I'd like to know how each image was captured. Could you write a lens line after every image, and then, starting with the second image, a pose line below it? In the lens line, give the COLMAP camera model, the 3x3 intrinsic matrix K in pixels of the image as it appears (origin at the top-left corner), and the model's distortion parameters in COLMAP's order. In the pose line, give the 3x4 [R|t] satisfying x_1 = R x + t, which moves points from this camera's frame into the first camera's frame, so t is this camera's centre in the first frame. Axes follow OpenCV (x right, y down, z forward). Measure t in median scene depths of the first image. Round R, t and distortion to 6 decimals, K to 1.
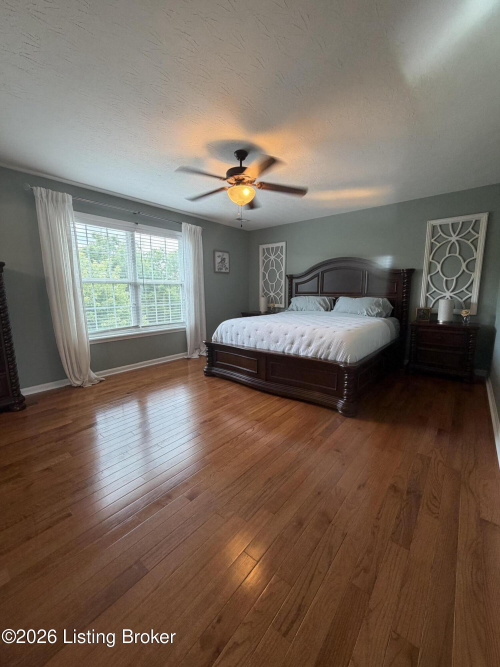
lens RADIAL K [[267.6, 0, 251.1], [0, 267.6, 334.1], [0, 0, 1]] dist [0.003363, -0.000189]
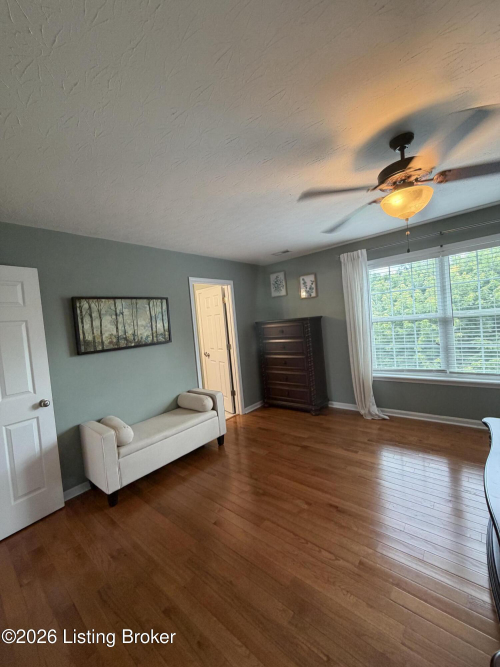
lens RADIAL K [[267.6, 0, 251.0], [0, 267.6, 330.9], [0, 0, 1]] dist [0.003363, -0.000189]
pose [[0.002286, 0.038525, -0.999255, 0.453852], [-0.086311, 0.995536, 0.038184, -0.157467], [0.996266, 0.086160, 0.005601, 0.500117]]
